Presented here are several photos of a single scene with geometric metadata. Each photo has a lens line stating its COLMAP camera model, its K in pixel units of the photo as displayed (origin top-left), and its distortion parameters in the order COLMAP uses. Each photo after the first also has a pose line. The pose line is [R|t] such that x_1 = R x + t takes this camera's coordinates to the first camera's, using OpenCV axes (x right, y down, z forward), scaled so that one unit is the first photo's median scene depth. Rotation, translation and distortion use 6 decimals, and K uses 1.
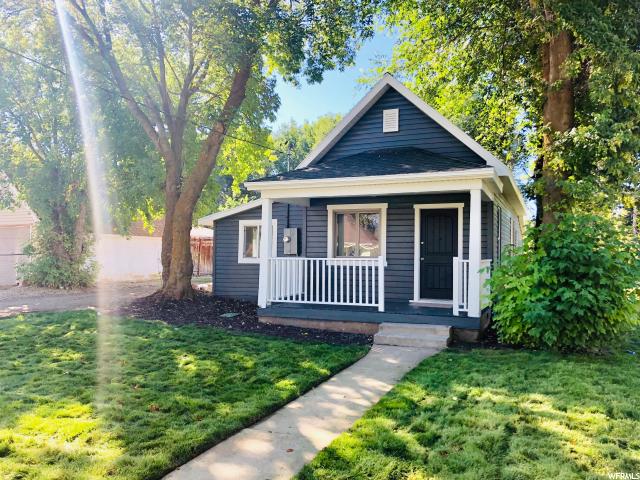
lens RADIAL K [[519.0, 0, 317.4], [0, 519.0, 240.4], [0, 0, 1]] dist [-0.013093, -0.013036]
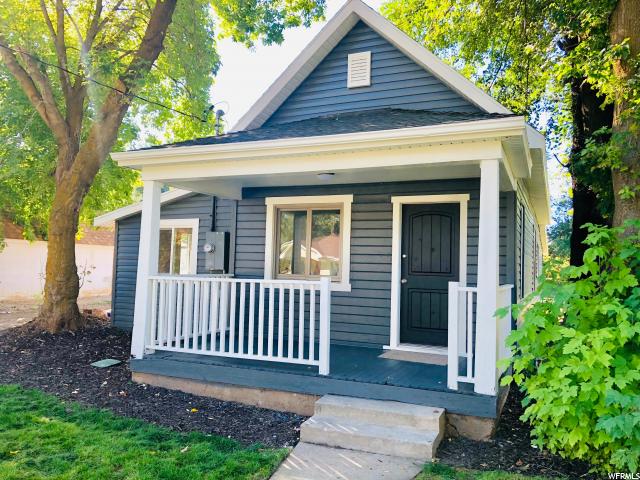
lens RADIAL K [[519.0, 0, 322.1], [0, 519.0, 238.9], [0, 0, 1]] dist [-0.013093, -0.013036]
pose [[0.999883, 0.015225, -0.001130, 0.100708], [-0.015251, 0.999483, -0.028292, 0.002997], [0.000699, 0.028306, 0.999599, 0.354664]]
